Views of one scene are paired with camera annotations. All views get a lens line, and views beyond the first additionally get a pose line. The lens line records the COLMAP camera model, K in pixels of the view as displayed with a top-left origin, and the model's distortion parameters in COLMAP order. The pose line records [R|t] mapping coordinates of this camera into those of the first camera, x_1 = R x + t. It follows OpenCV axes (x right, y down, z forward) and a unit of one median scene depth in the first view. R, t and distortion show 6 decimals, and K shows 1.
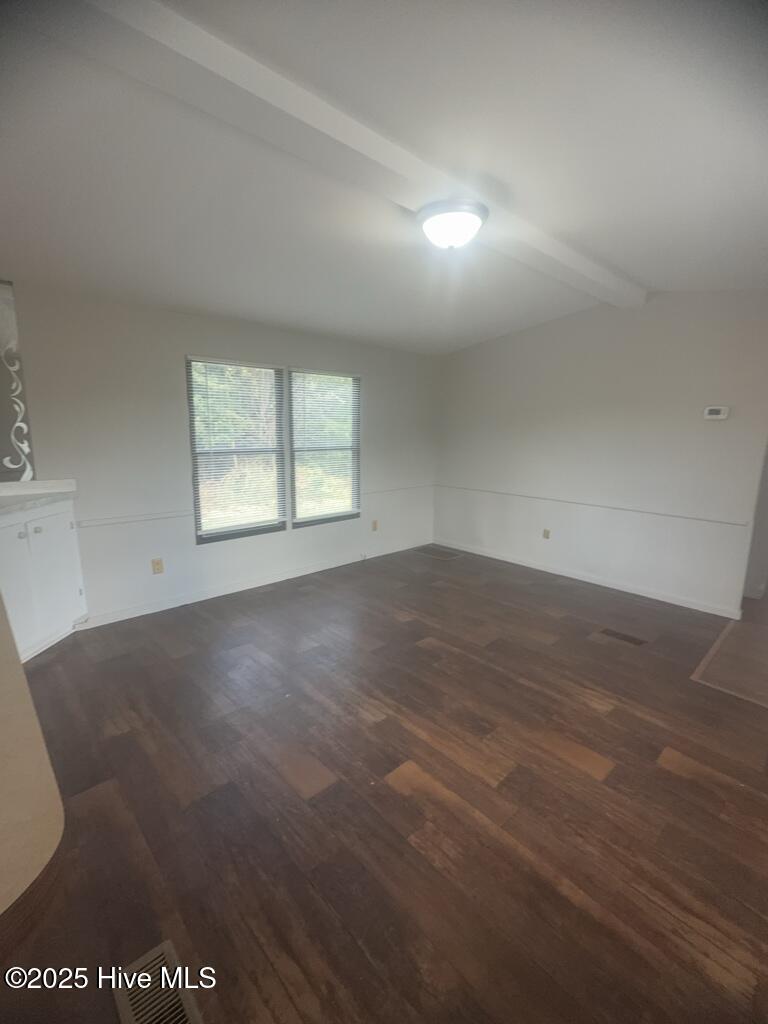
lens RADIAL K [[447.1, 0, 383.3], [0, 447.1, 526.3], [0, 0, 1]] dist [-0.019700, 0.015633]
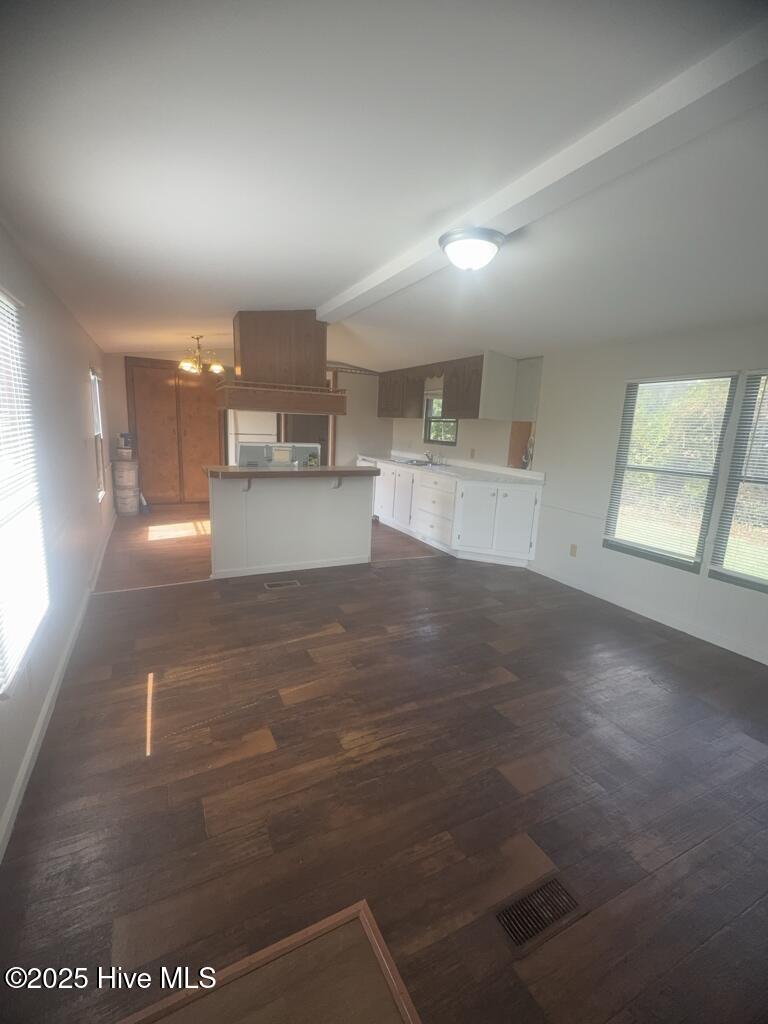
lens RADIAL K [[454.4, 0, 382.2], [0, 454.4, 516.9], [0, 0, 1]] dist [-0.001094, 0.000072]
pose [[-0.281508, 0.157924, -0.946474, 1.006798], [-0.256783, 0.937992, 0.232883, -0.190378], [0.924563, 0.308596, -0.223500, 0.899142]]
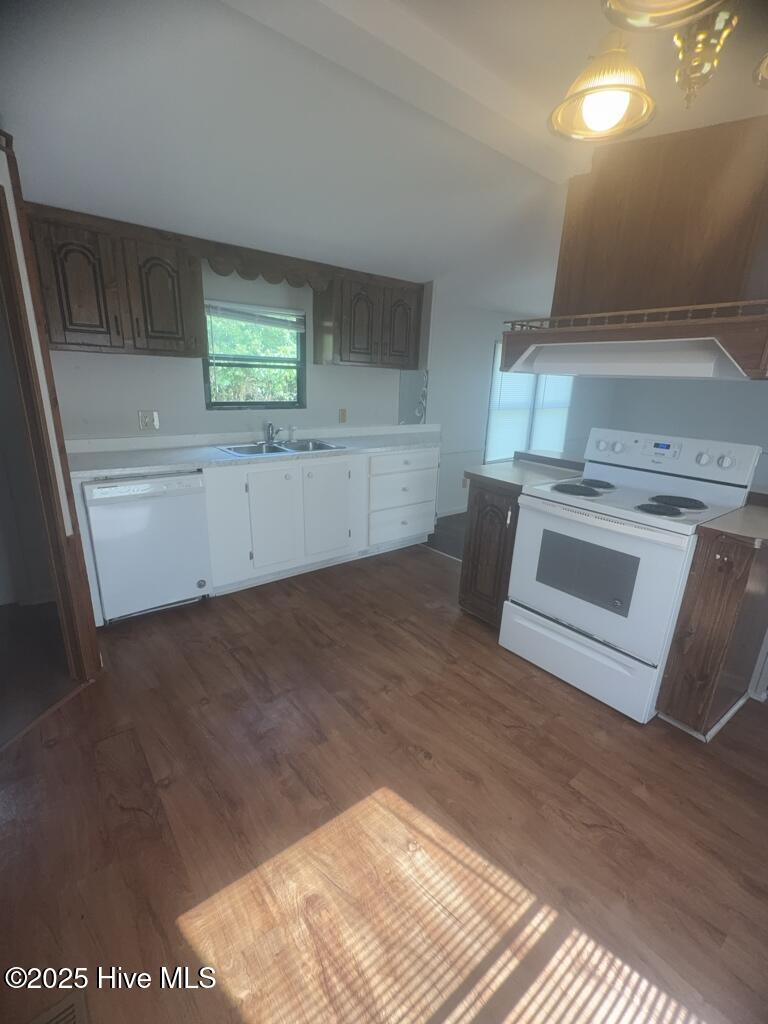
lens RADIAL K [[454.4, 0, 382.2], [0, 454.4, 516.9], [0, 0, 1]] dist [-0.001094, 0.000072]
pose [[0.995198, 0.041929, -0.088453, -0.758166], [-0.034839, 0.996168, 0.080222, 0.104708], [0.091477, -0.076756, 0.992845, -0.667926]]
